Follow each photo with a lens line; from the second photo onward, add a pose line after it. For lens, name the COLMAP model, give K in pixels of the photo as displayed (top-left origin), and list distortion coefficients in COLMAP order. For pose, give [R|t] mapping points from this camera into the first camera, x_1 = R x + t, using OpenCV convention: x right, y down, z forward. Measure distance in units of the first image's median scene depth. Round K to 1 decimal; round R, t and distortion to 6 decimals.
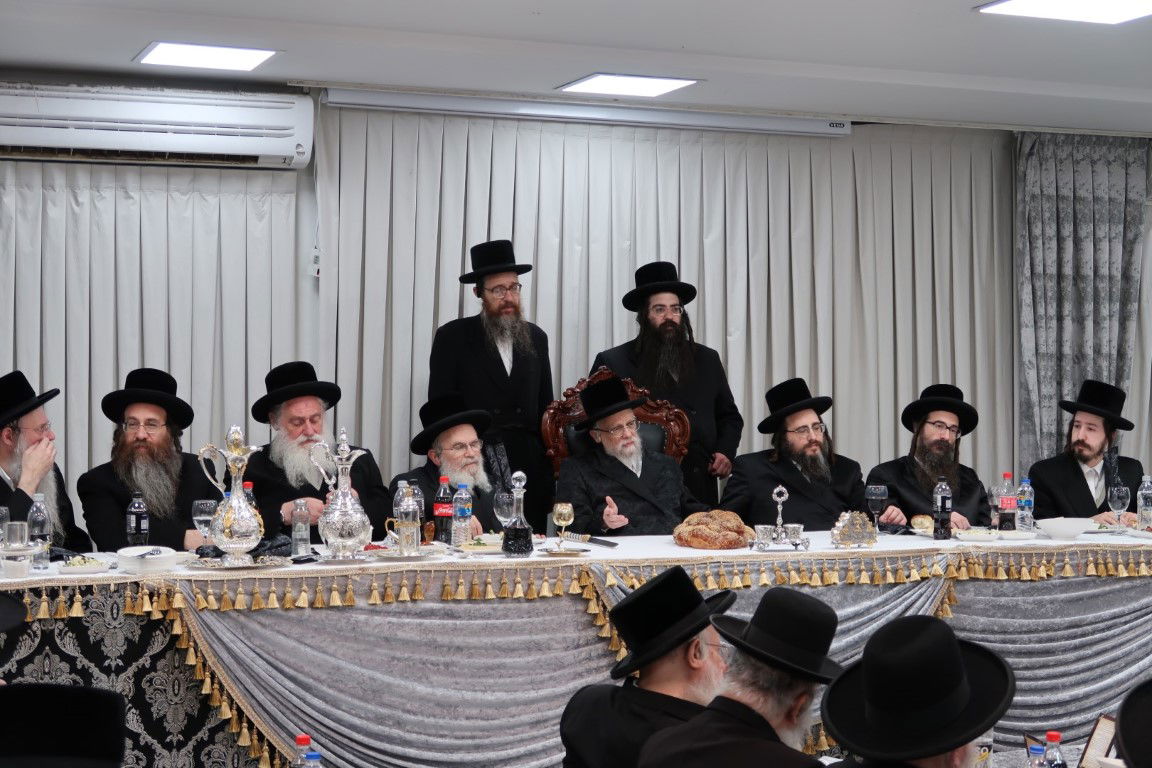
lens RADIAL K [[1412.5, 0, 576.0], [0, 1412.5, 384.0], [0, 0, 1]] dist [0.020643, 0.010828]
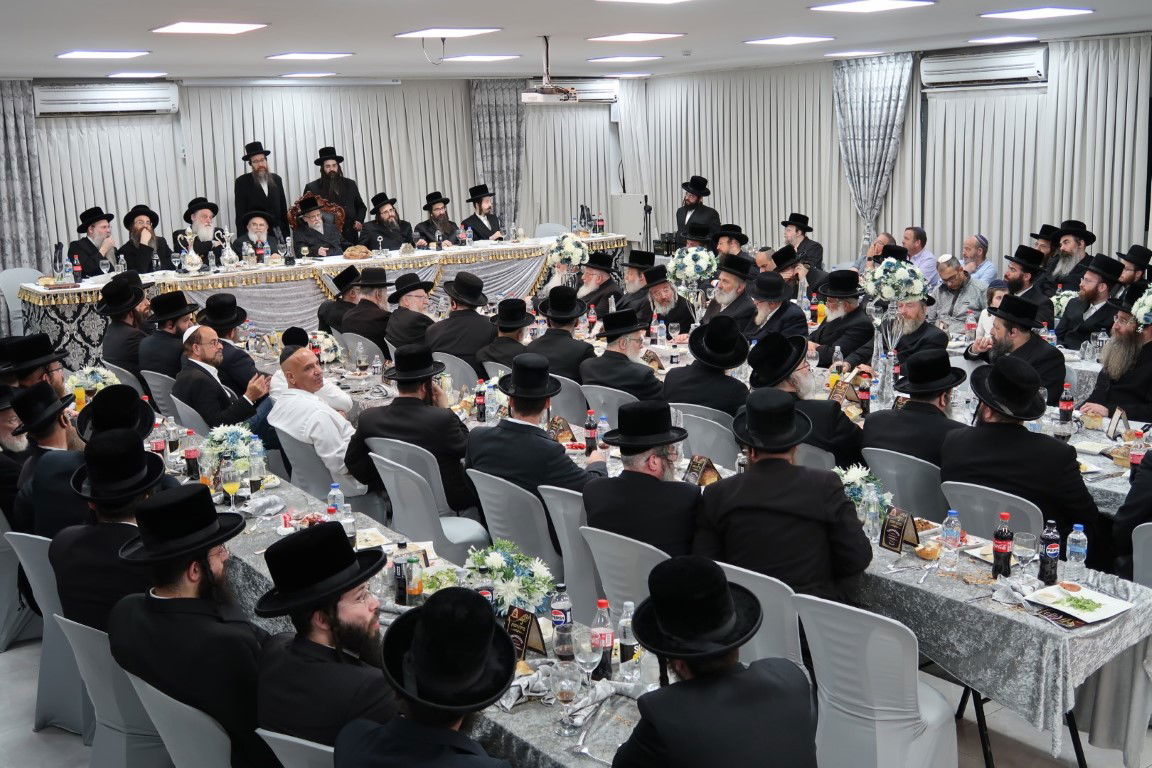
lens RADIAL K [[1250.0, 0, 576.0], [0, 1250.0, 384.0], [0, 0, 1]] dist [0.007751, 0.016298]
pose [[0.958782, -0.091163, 0.269121, -0.159151], [0.030904, 0.974973, 0.220163, -0.156645], [-0.282457, -0.202772, 0.937604, -1.341929]]
